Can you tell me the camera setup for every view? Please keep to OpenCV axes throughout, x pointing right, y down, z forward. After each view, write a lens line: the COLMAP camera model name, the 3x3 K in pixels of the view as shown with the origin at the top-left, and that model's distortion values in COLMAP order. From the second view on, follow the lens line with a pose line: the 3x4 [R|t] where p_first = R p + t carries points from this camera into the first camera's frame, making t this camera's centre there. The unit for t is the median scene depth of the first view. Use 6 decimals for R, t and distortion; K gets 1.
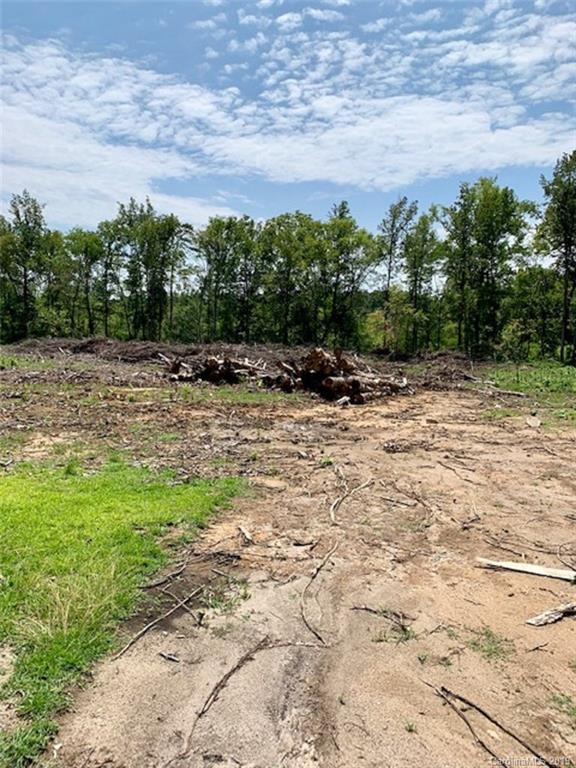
lens RADIAL K [[583.0, 0, 306.9], [0, 583.0, 390.3], [0, 0, 1]] dist [0.022832, -0.018956]
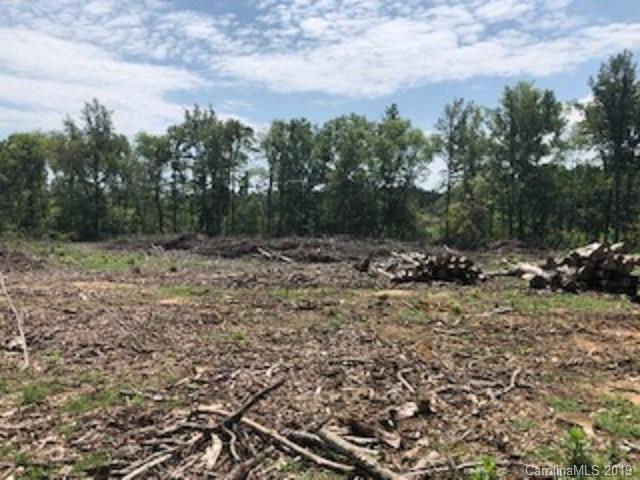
lens RADIAL K [[522.4, 0, 317.3], [0, 522.4, 244.7], [0, 0, 1]] dist [0.043864, -0.042208]
pose [[0.999521, -0.020208, 0.023460, -0.106781], [0.021567, 0.998014, -0.059192, -0.007905], [-0.022217, 0.059669, 0.997971, 0.046347]]
